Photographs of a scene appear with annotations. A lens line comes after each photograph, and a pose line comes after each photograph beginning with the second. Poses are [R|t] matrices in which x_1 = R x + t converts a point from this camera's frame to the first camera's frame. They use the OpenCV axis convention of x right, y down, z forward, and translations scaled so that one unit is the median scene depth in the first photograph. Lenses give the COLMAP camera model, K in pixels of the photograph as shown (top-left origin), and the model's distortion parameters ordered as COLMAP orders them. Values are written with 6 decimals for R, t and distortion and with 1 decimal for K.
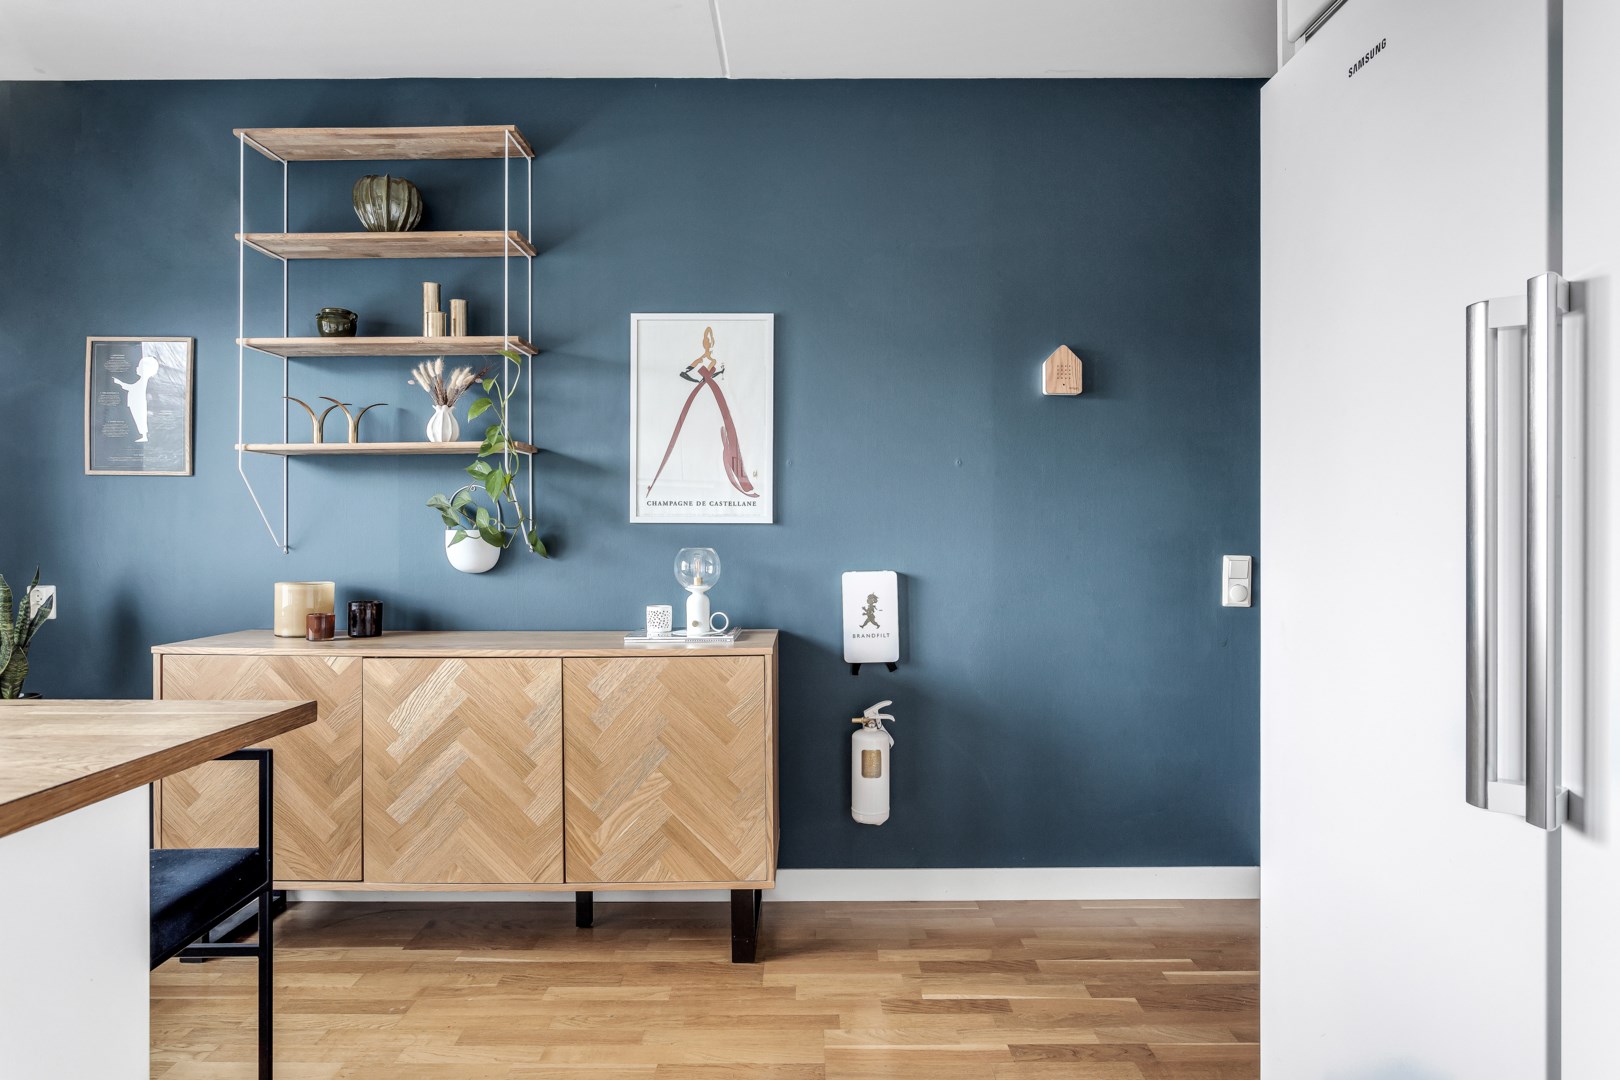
lens RADIAL K [[947.5, 0, 823.7], [0, 947.5, 529.3], [0, 0, 1]] dist [-0.003613, 0.003989]
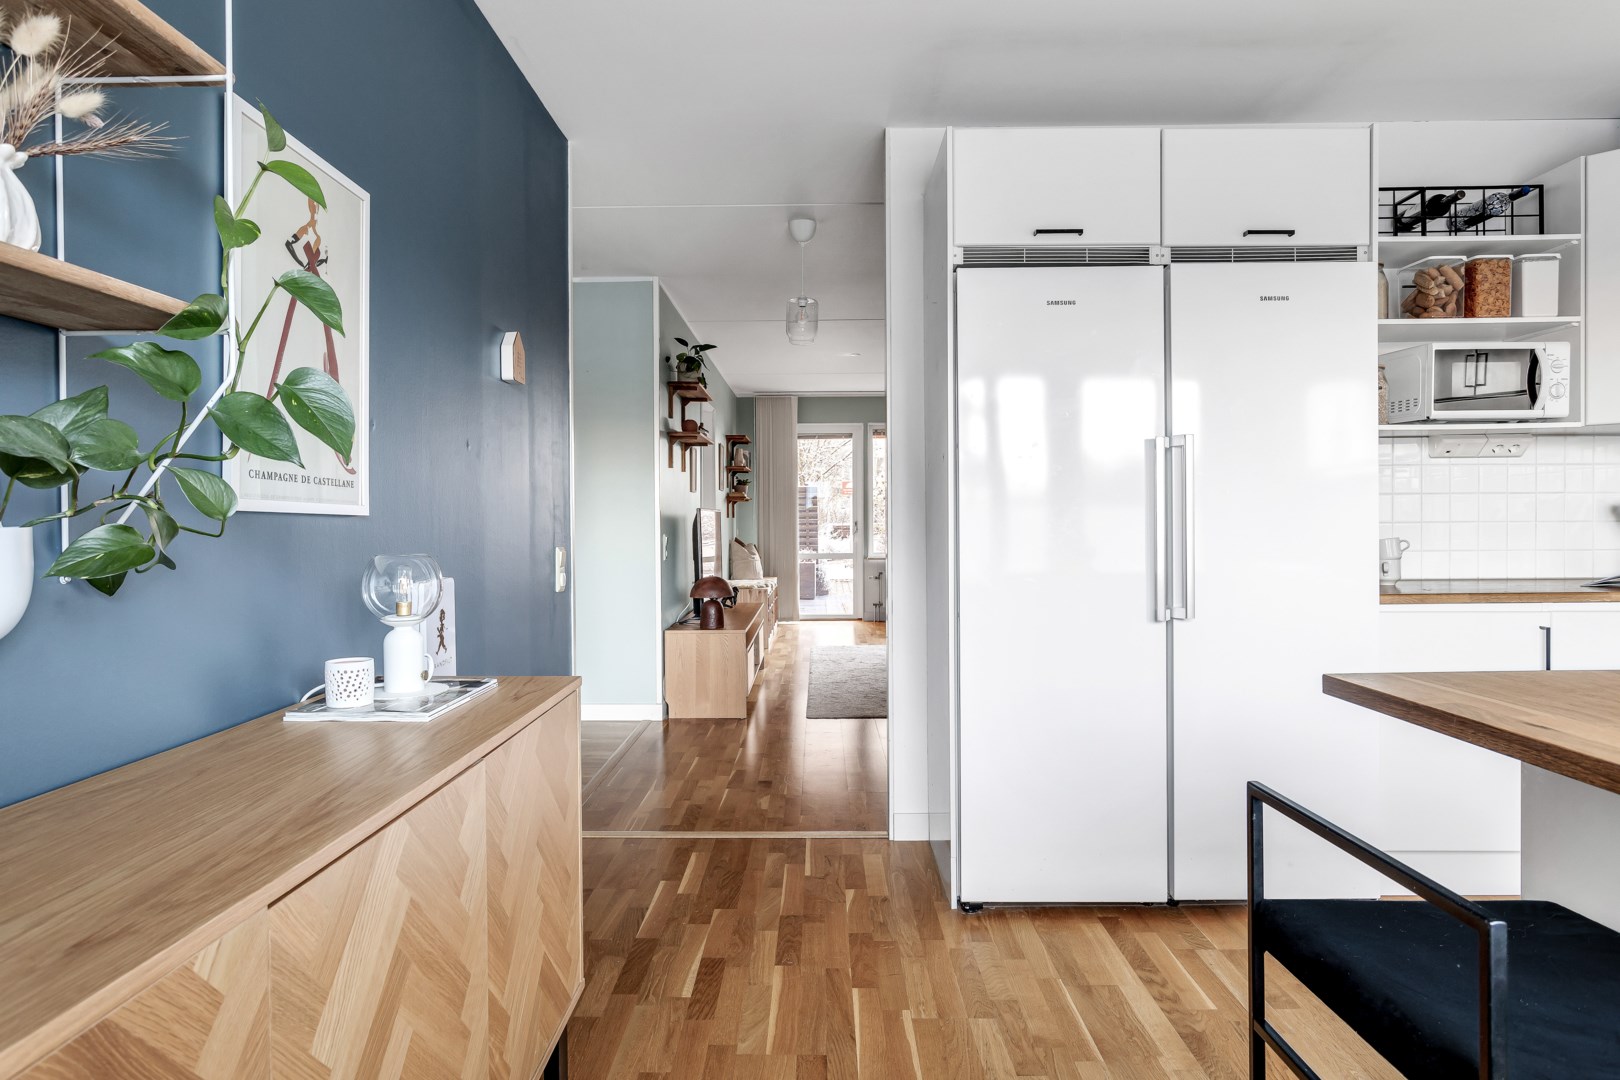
lens RADIAL K [[947.5, 0, 814.0], [0, 947.5, 530.6], [0, 0, 1]] dist [-0.003613, 0.003989]
pose [[-0.011716, -0.002631, 0.999928, -0.736353], [0.006670, 0.999974, 0.002709, 0.004346], [-0.999909, 0.006702, -0.011699, 0.728897]]
